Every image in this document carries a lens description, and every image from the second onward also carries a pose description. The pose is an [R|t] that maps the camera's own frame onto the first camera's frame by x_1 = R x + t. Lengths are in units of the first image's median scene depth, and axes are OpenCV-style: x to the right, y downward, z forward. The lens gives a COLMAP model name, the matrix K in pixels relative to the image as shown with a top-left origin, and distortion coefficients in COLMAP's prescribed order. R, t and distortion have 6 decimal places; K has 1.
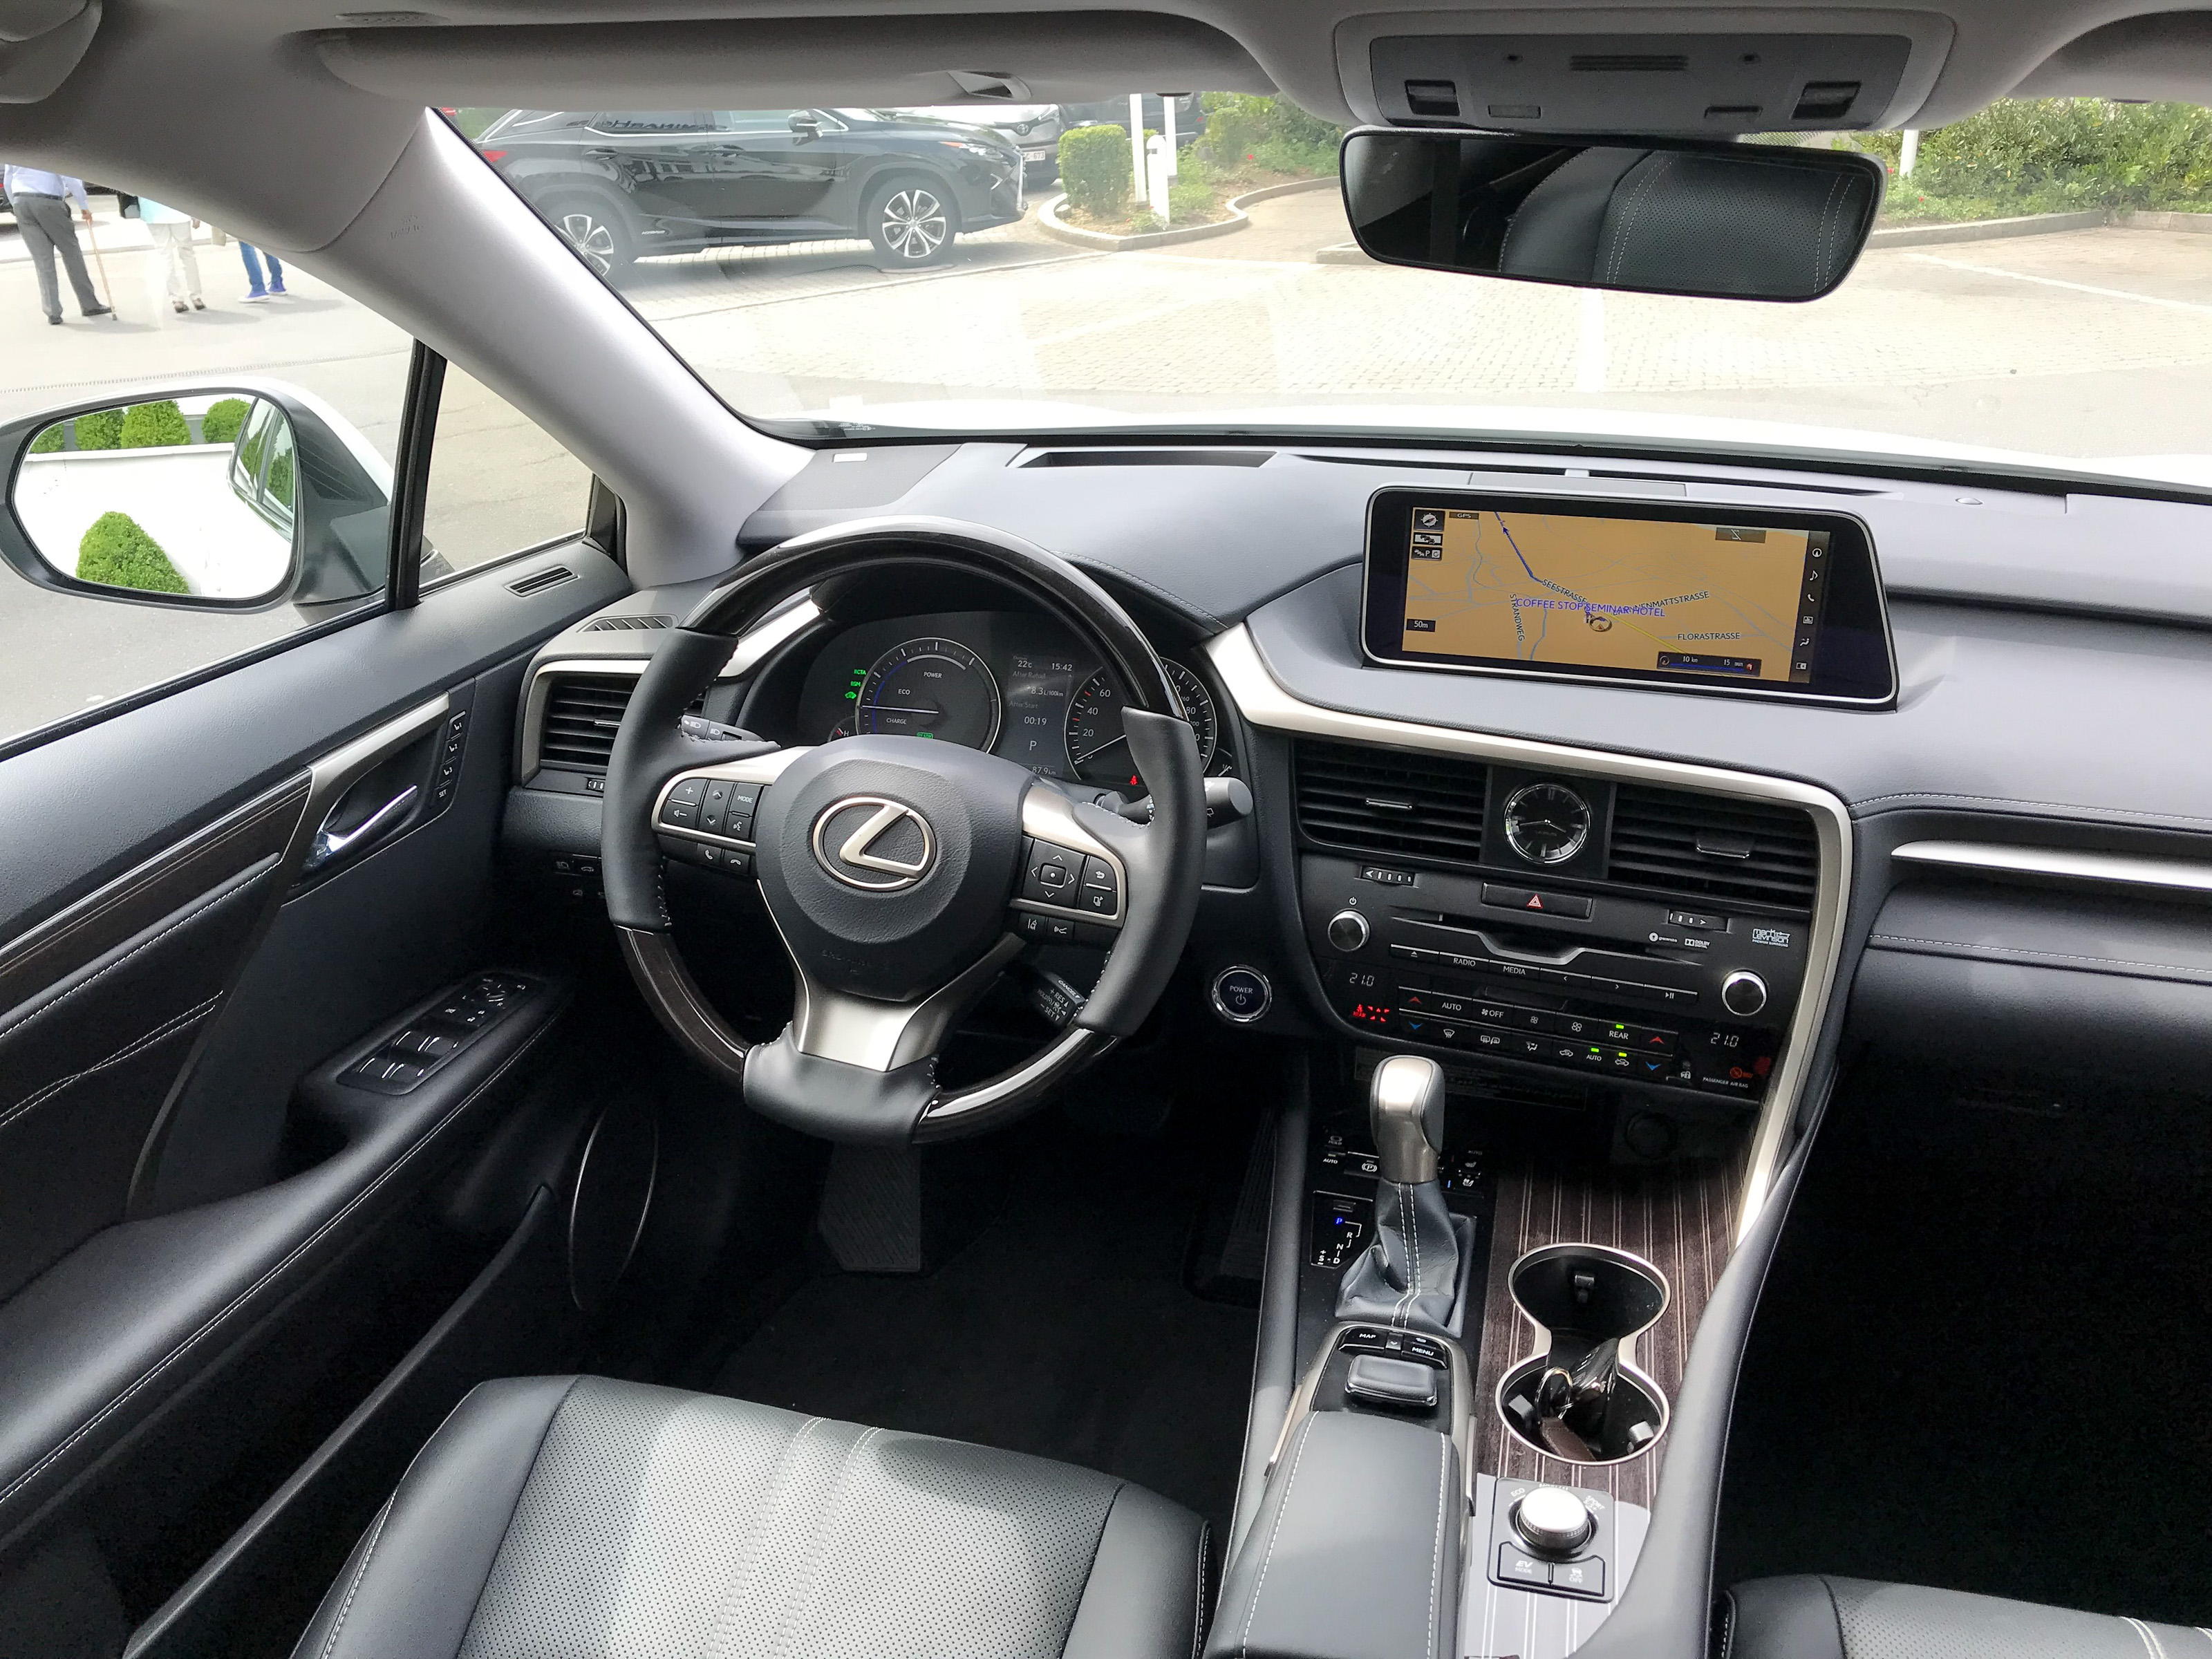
lens RADIAL K [[1779.5, 0, 1113.9], [0, 1779.5, 816.0], [0, 0, 1]] dist [0.008956, -0.010755]
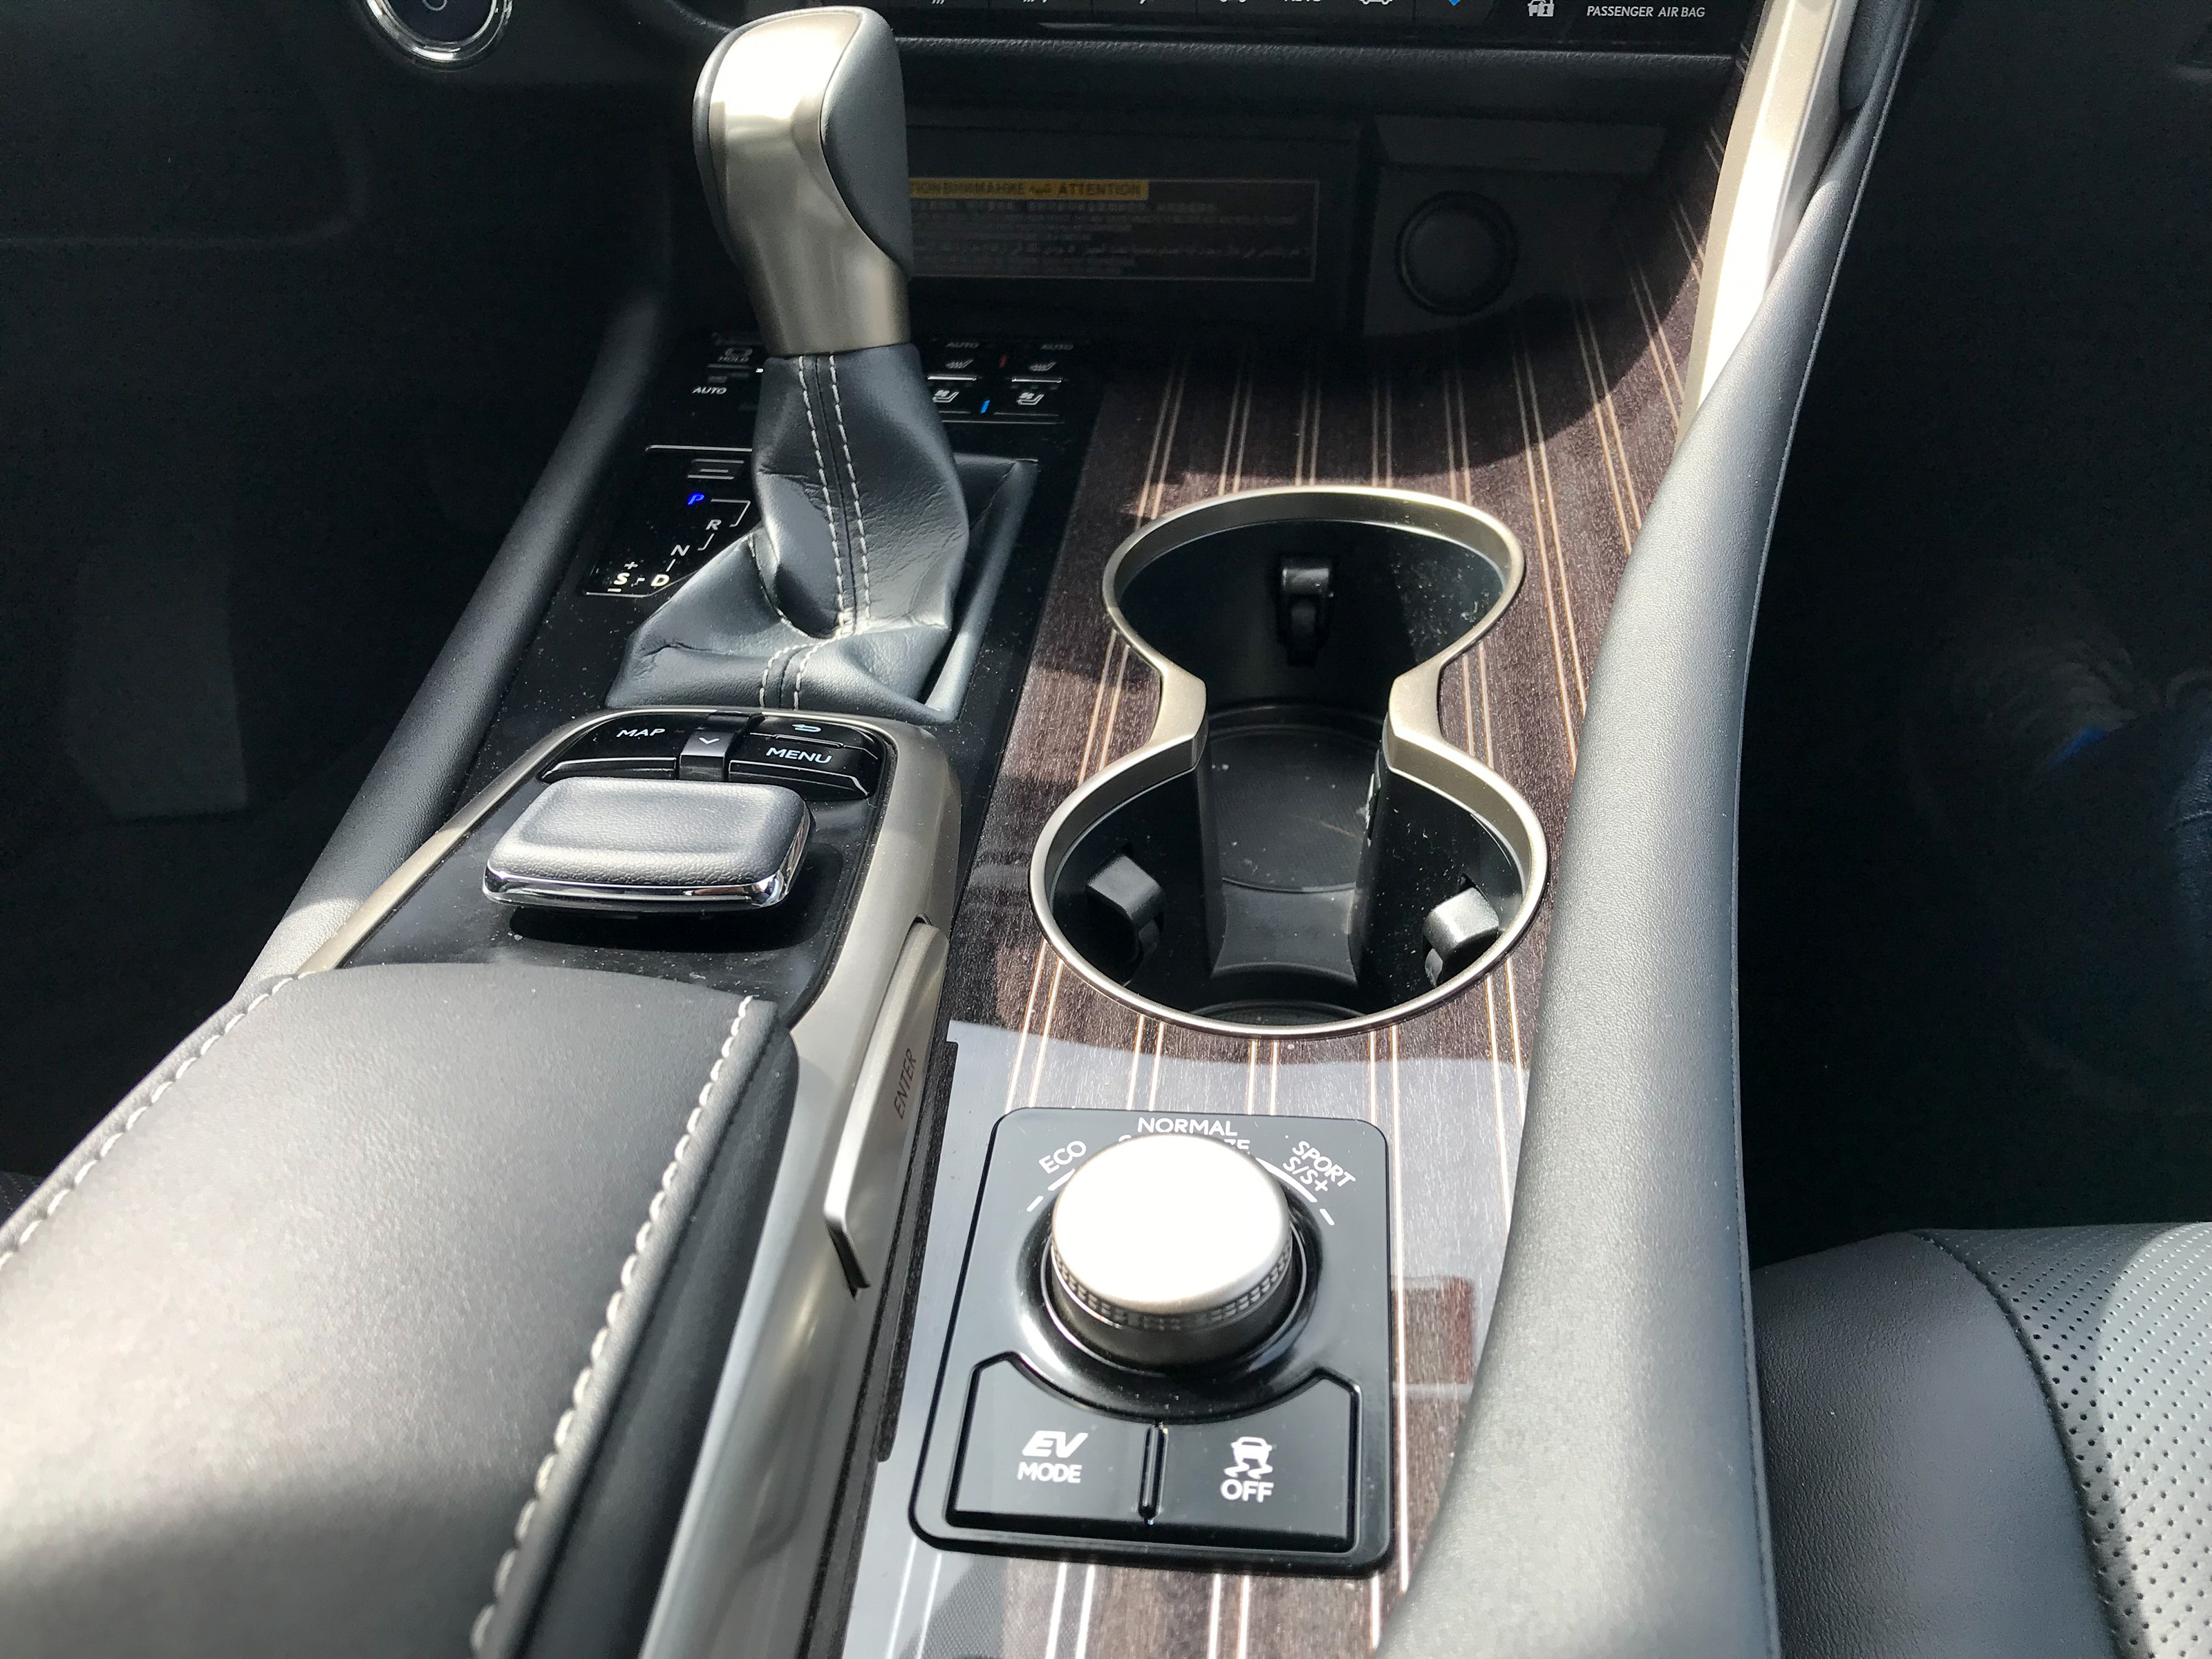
lens RADIAL K [[1779.5, 0, 1103.9], [0, 1779.5, 833.2], [0, 0, 1]] dist [0.008956, -0.010755]
pose [[0.989837, -0.104865, 0.096050, 0.185236], [0.077892, 0.964912, 0.250755, 0.224780], [-0.118975, -0.240725, 0.963274, 0.642992]]
